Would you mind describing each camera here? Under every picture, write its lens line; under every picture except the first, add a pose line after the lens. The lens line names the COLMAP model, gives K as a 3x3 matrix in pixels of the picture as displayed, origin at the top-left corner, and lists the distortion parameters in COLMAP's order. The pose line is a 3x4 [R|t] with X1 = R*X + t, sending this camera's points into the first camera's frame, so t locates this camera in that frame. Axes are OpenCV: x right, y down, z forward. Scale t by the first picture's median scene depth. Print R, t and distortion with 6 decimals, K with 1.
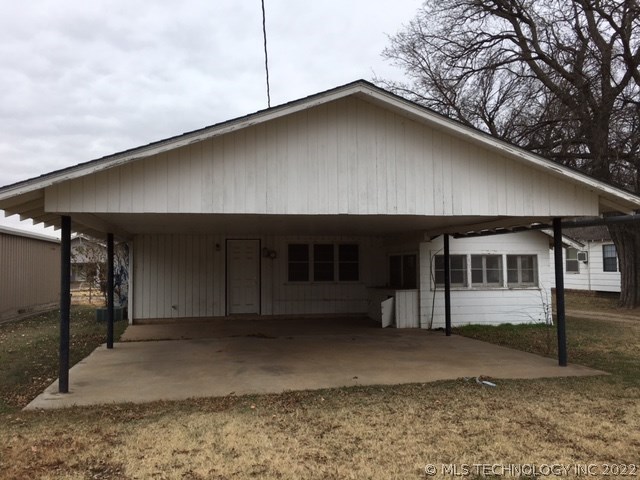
lens RADIAL K [[546.6, 0, 320.0], [0, 546.6, 240.0], [0, 0, 1]] dist [0.108371, -0.161644]
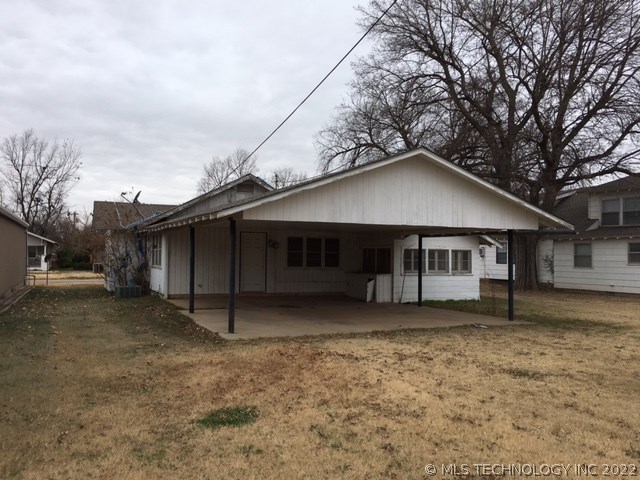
lens RADIAL K [[546.6, 0, 320.0], [0, 546.6, 240.0], [0, 0, 1]] dist [0.108371, -0.161644]
pose [[0.978047, 0.027630, 0.206547, -0.269365], [-0.031756, 0.999356, 0.016687, -0.010583], [-0.205953, -0.022880, 0.978294, -0.276754]]
